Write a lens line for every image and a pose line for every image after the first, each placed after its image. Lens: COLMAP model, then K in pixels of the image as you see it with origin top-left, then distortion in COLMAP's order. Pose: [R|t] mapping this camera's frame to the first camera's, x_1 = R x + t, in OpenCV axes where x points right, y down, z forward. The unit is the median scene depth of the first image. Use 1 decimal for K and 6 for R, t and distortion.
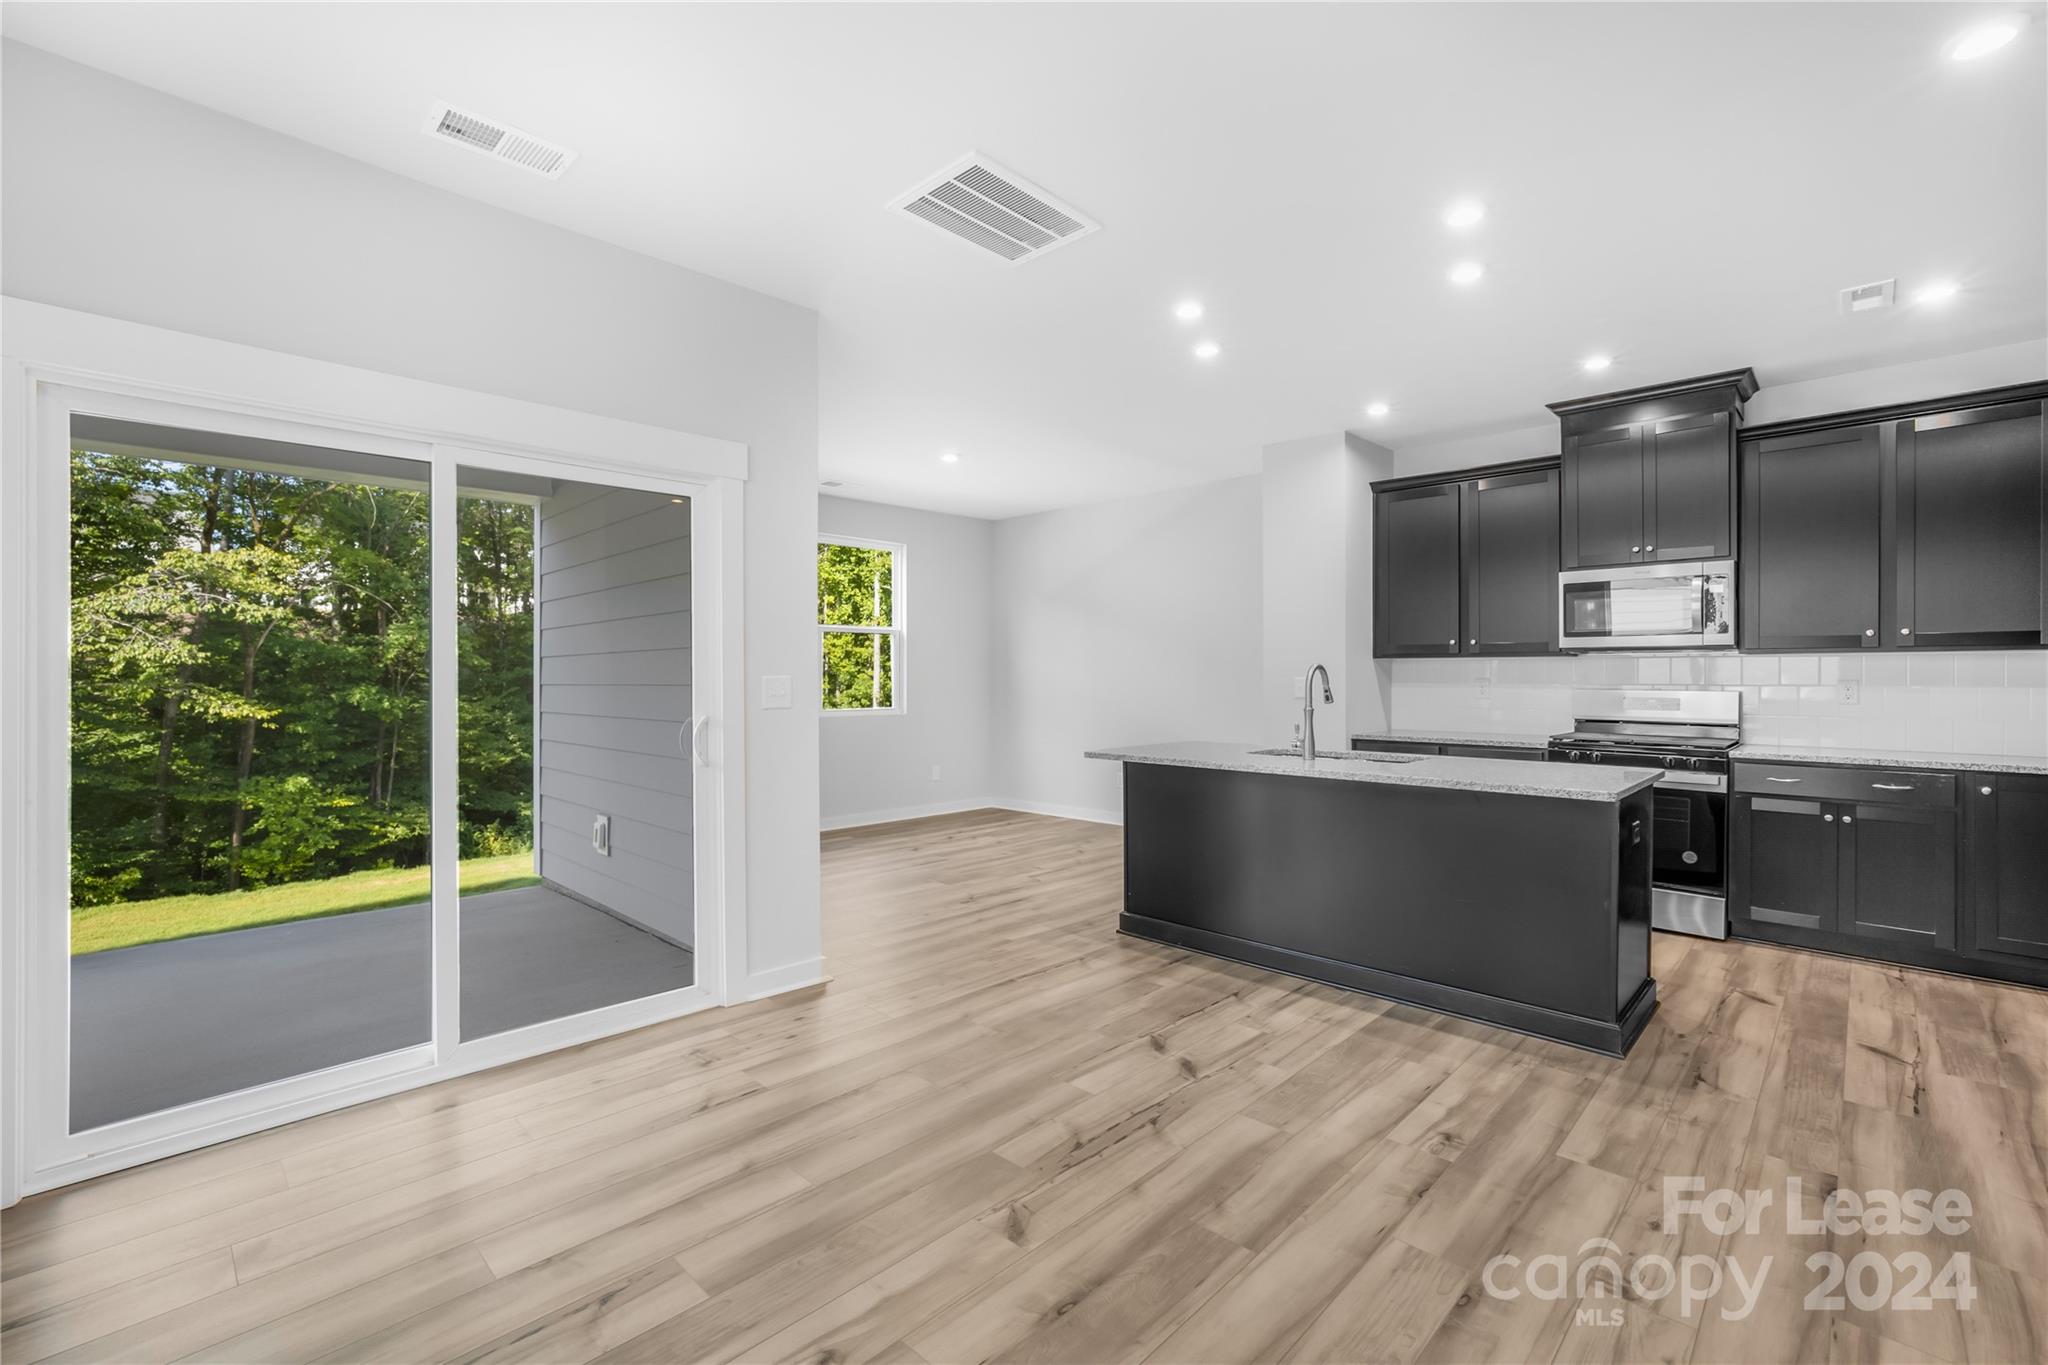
lens RADIAL K [[884.3, 0, 1006.8], [0, 884.3, 686.6], [0, 0, 1]] dist [-0.023993, 0.001254]
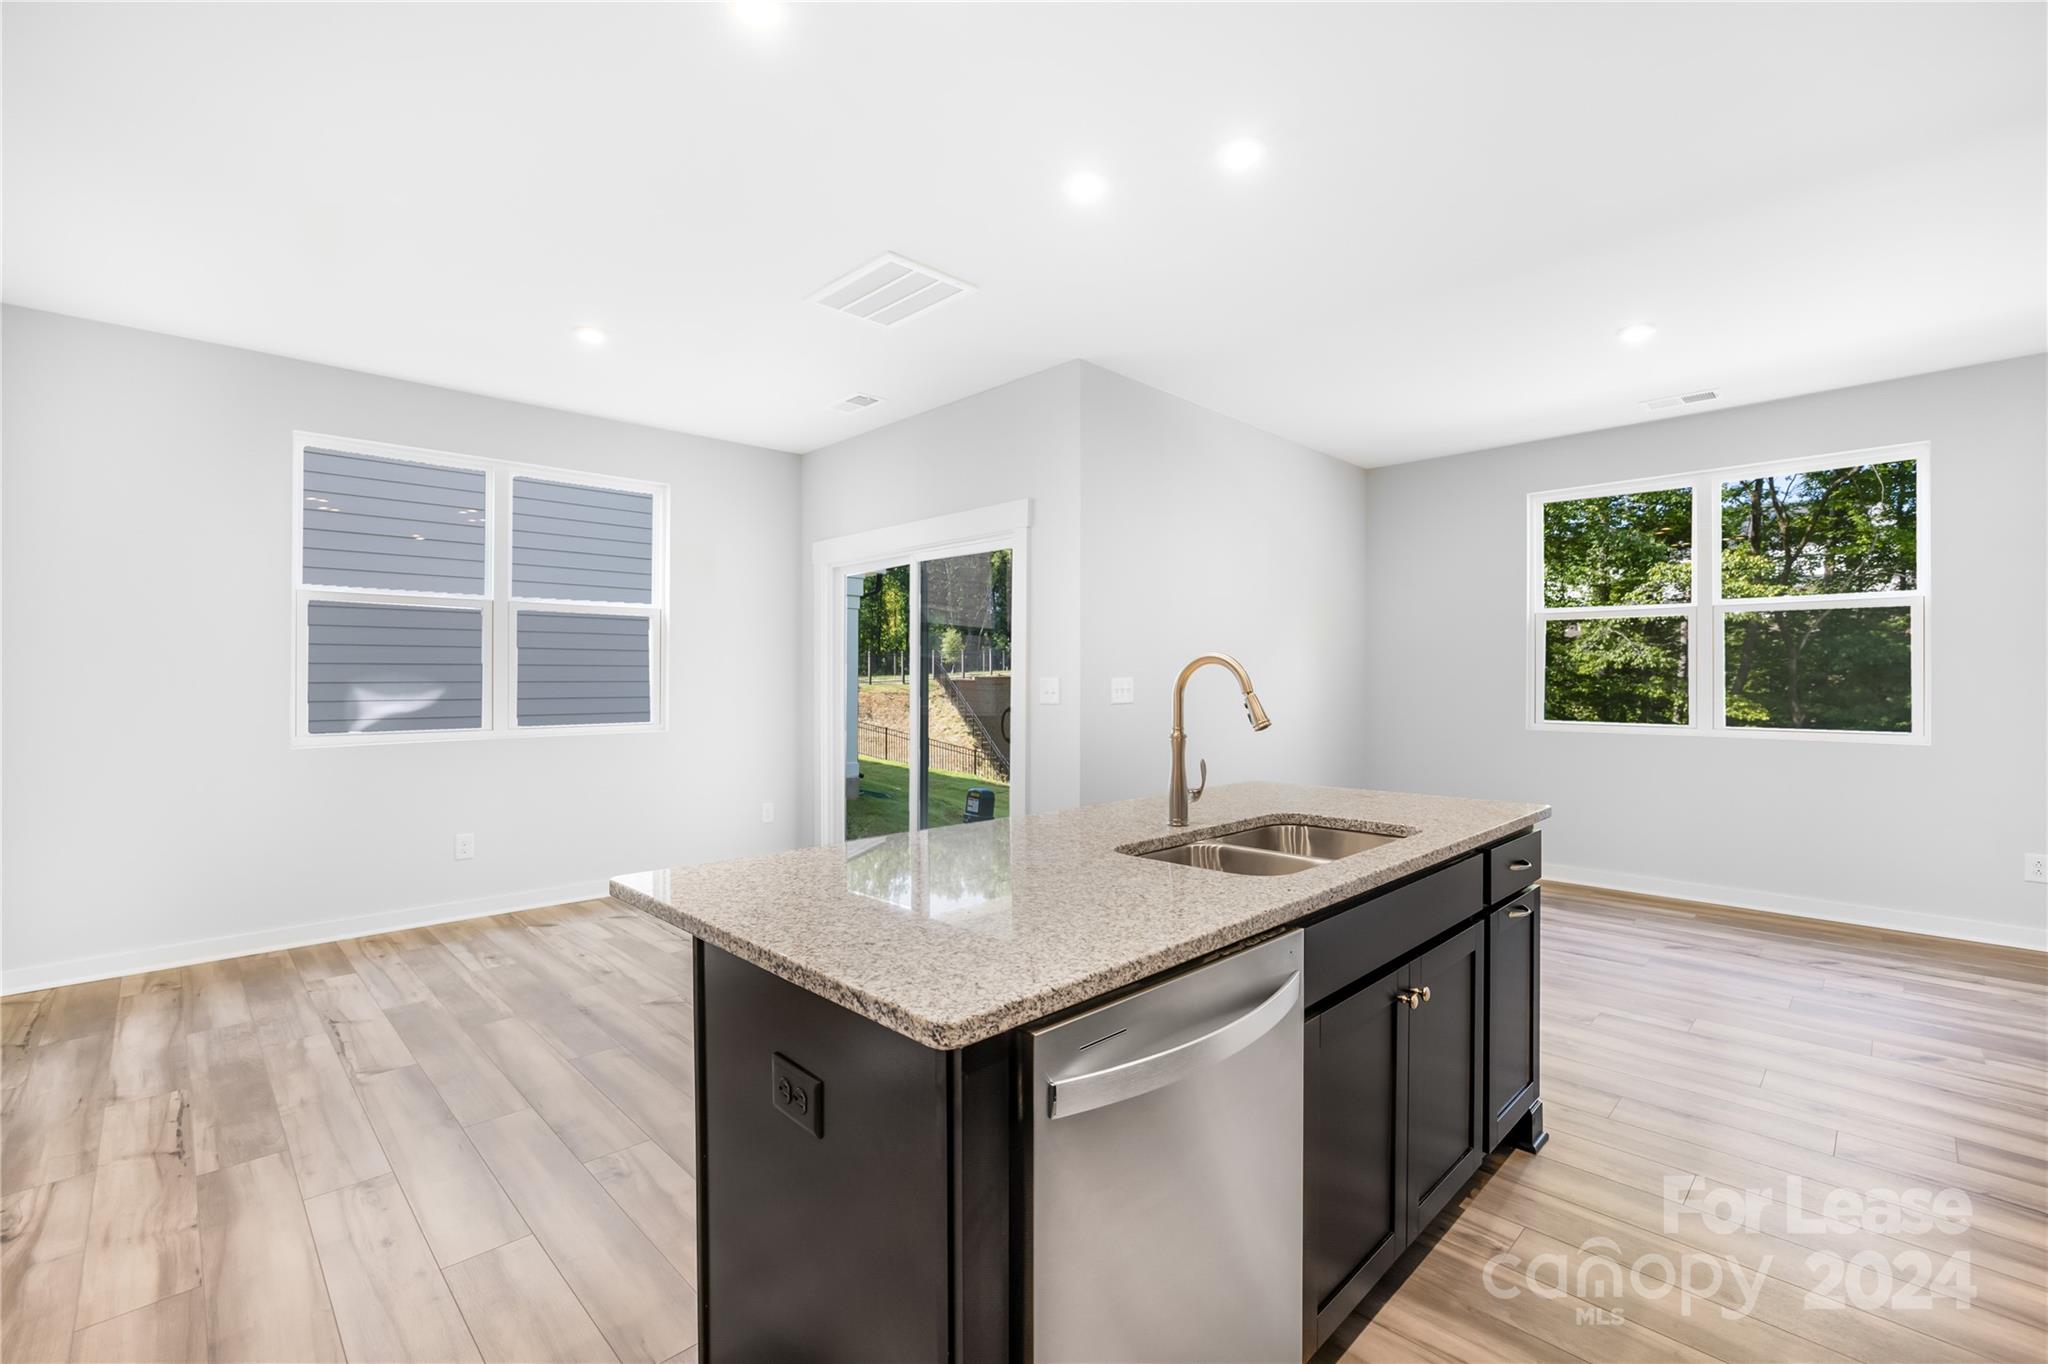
lens RADIAL K [[884.3, 0, 1044.1], [0, 884.3, 695.2], [0, 0, 1]] dist [-0.023993, 0.001254]
pose [[-0.001805, 0.013723, -0.999904, 1.100007], [-0.006965, 0.999881, 0.013736, -0.009617], [0.999974, 0.006989, -0.001709, 1.115210]]
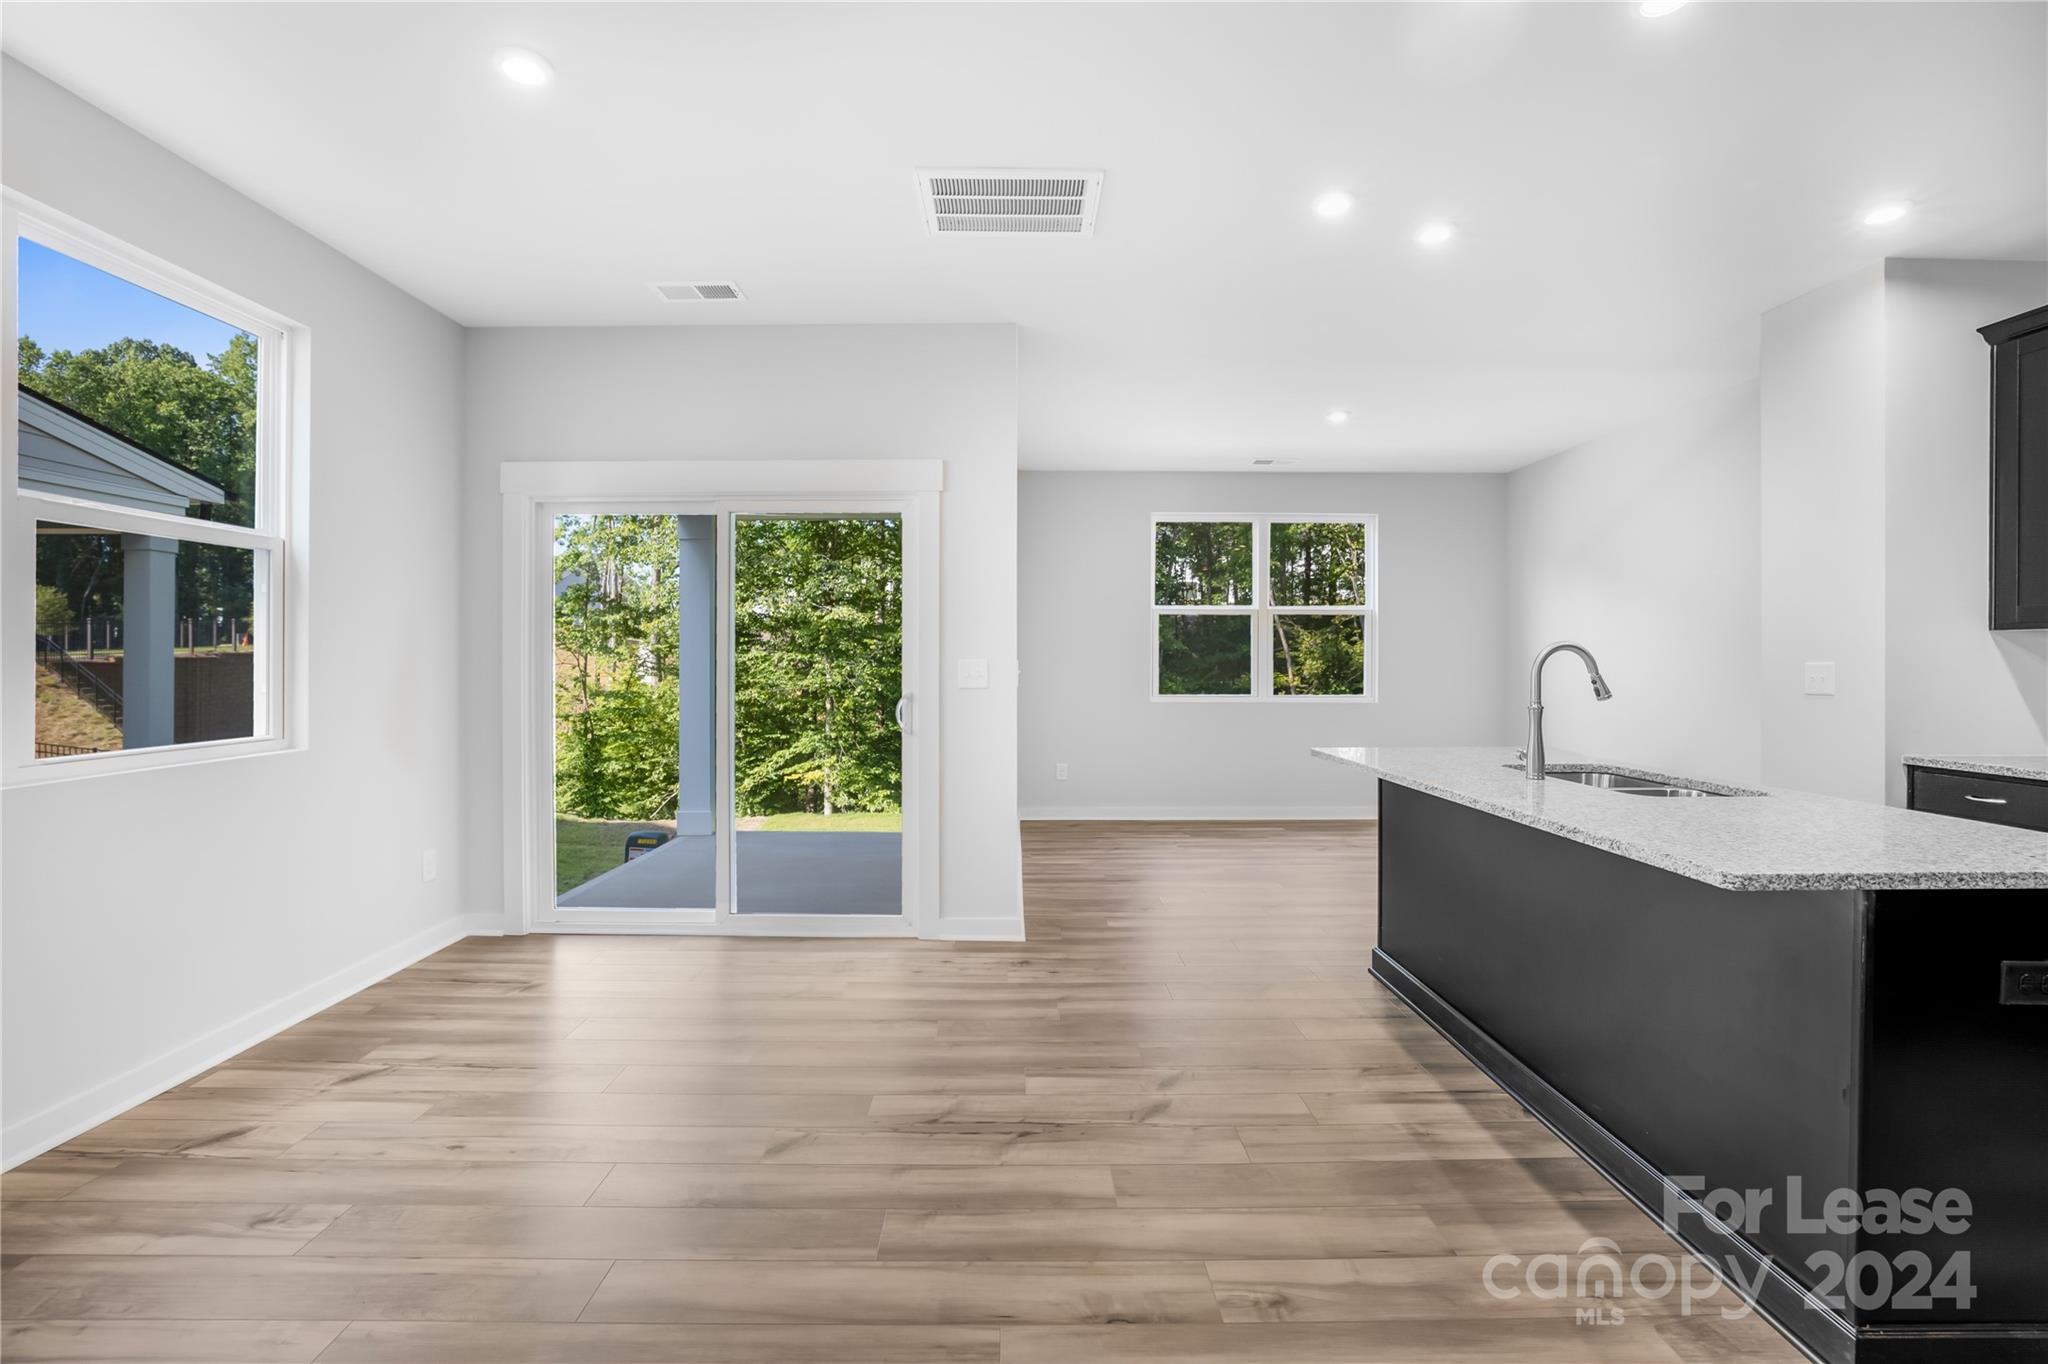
lens RADIAL K [[884.3, 0, 1014.4], [0, 884.3, 673.9], [0, 0, 1]] dist [-0.023993, 0.001254]
pose [[0.705707, 0.006481, -0.708474, 0.658713], [-0.002567, 0.999975, 0.006591, -0.005636], [0.708499, -0.002833, 0.705706, 0.259726]]
